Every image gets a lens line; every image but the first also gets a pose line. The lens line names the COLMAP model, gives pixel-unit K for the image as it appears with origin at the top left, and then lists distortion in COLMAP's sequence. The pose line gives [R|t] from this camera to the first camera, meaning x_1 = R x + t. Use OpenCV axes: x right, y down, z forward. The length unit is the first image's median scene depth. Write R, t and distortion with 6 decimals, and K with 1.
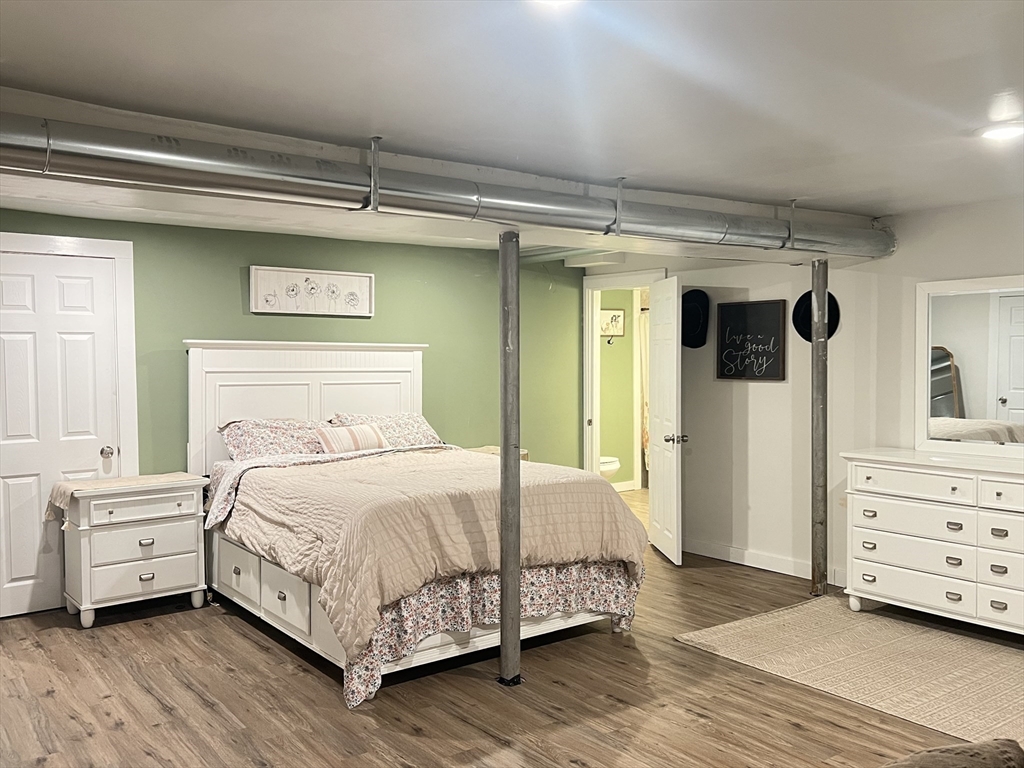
lens RADIAL K [[886.9, 0, 510.8], [0, 886.9, 382.3], [0, 0, 1]] dist [0.003888, -0.000870]
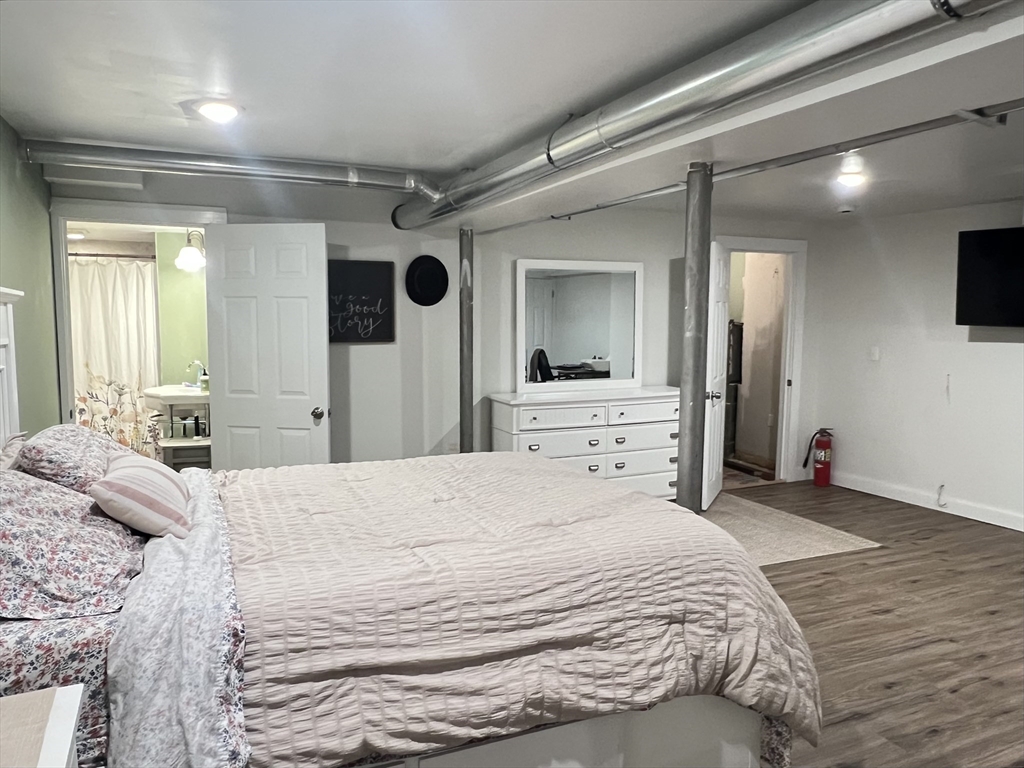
lens RADIAL K [[727.3, 0, 508.8], [0, 727.3, 384.4], [0, 0, 1]] dist [0.010460, 0.001771]
pose [[0.245656, -0.086133, 0.965523, -0.486824], [0.027072, 0.996266, 0.081988, -0.018512], [-0.968979, 0.005998, 0.247071, 0.679562]]
